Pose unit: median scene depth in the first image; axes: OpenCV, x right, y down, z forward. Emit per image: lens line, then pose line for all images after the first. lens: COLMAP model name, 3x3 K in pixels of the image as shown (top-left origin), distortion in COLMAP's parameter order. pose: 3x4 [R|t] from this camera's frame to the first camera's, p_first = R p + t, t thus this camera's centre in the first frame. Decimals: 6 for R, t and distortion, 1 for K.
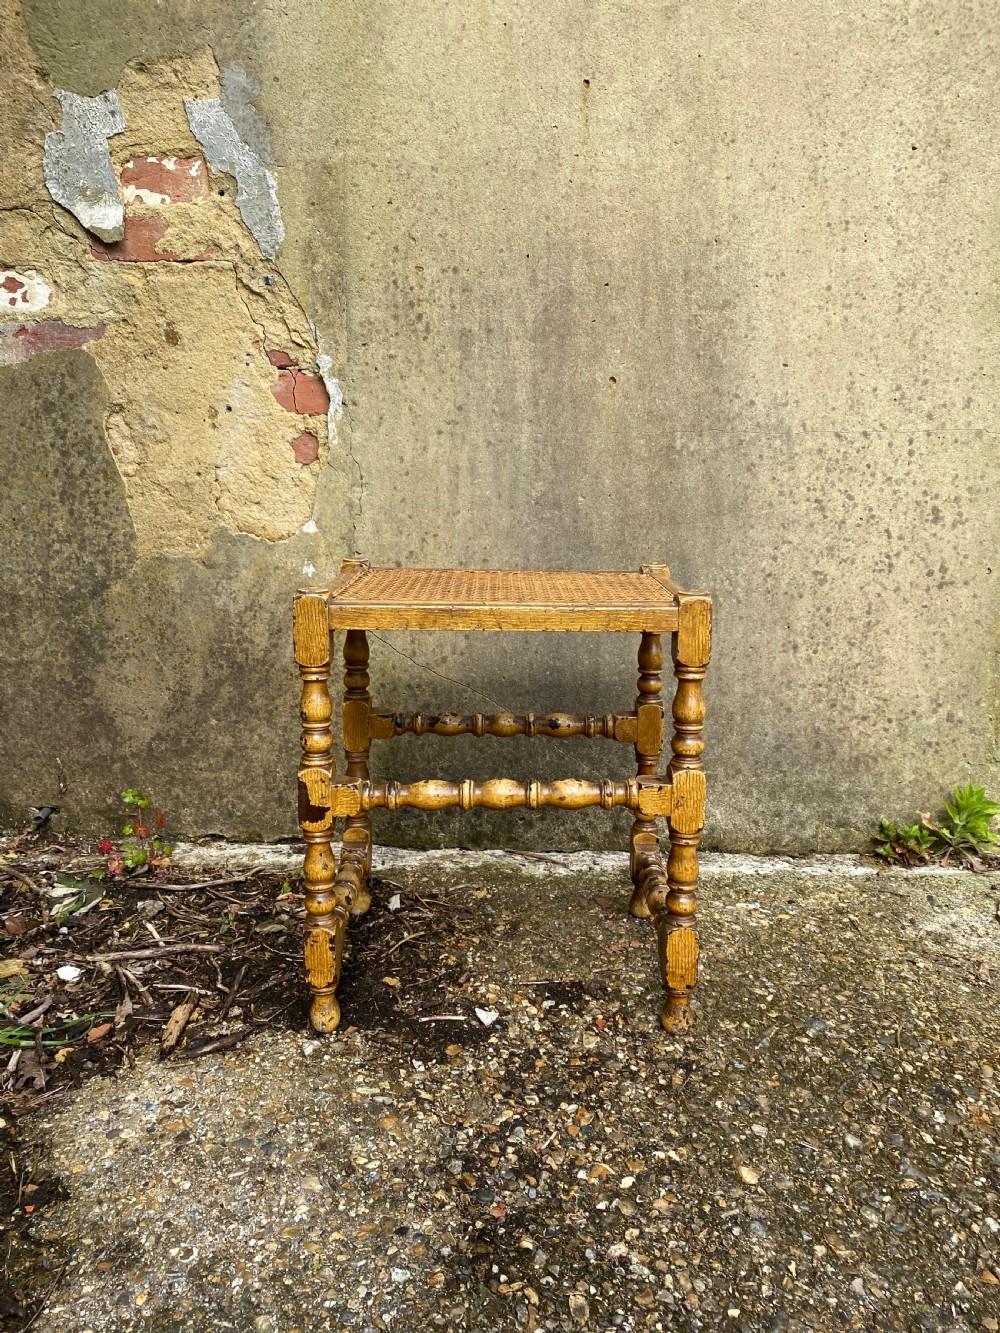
lens RADIAL K [[1016.7, 0, 503.9], [0, 1016.7, 654.6], [0, 0, 1]] dist [0.007041, -0.009095]
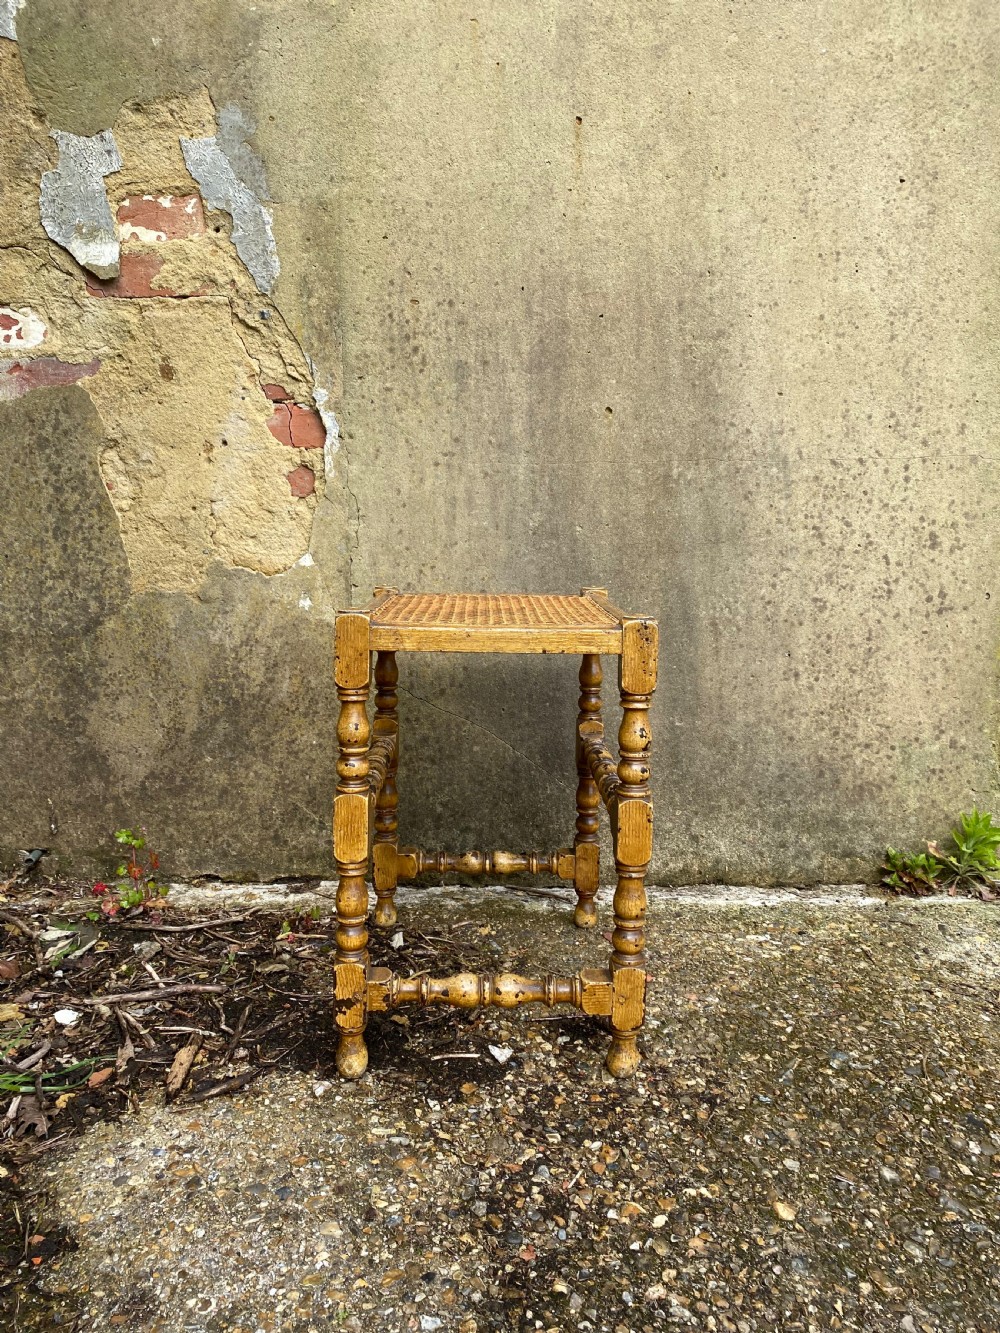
lens RADIAL K [[1016.7, 0, 490.1], [0, 1016.7, 658.9], [0, 0, 1]] dist [0.007041, -0.009095]
pose [[0.999836, -0.013127, 0.012504, -0.026469], [0.013645, 0.999013, -0.042280, 0.015905], [-0.011937, 0.042444, 0.999028, 0.011365]]
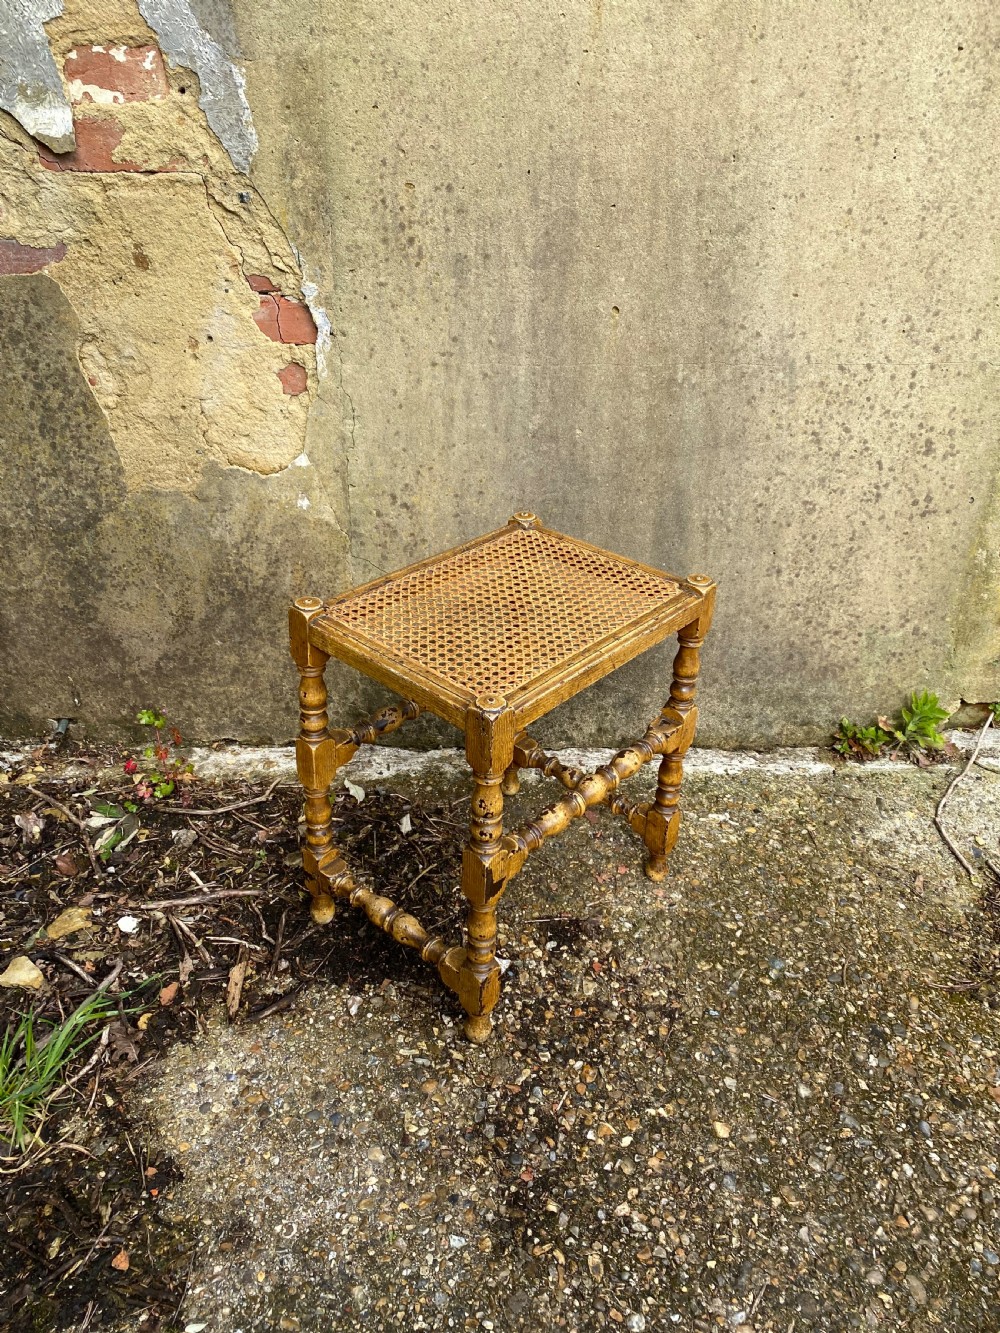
lens RADIAL K [[1012.7, 0, 495.2], [0, 1012.7, 652.6], [0, 0, 1]] dist [0.000130, -0.001765]
pose [[0.998953, -0.013944, 0.043561, -0.052682], [-0.000478, 0.949162, 0.314789, -0.270653], [-0.045736, -0.314480, 0.948162, 0.005745]]
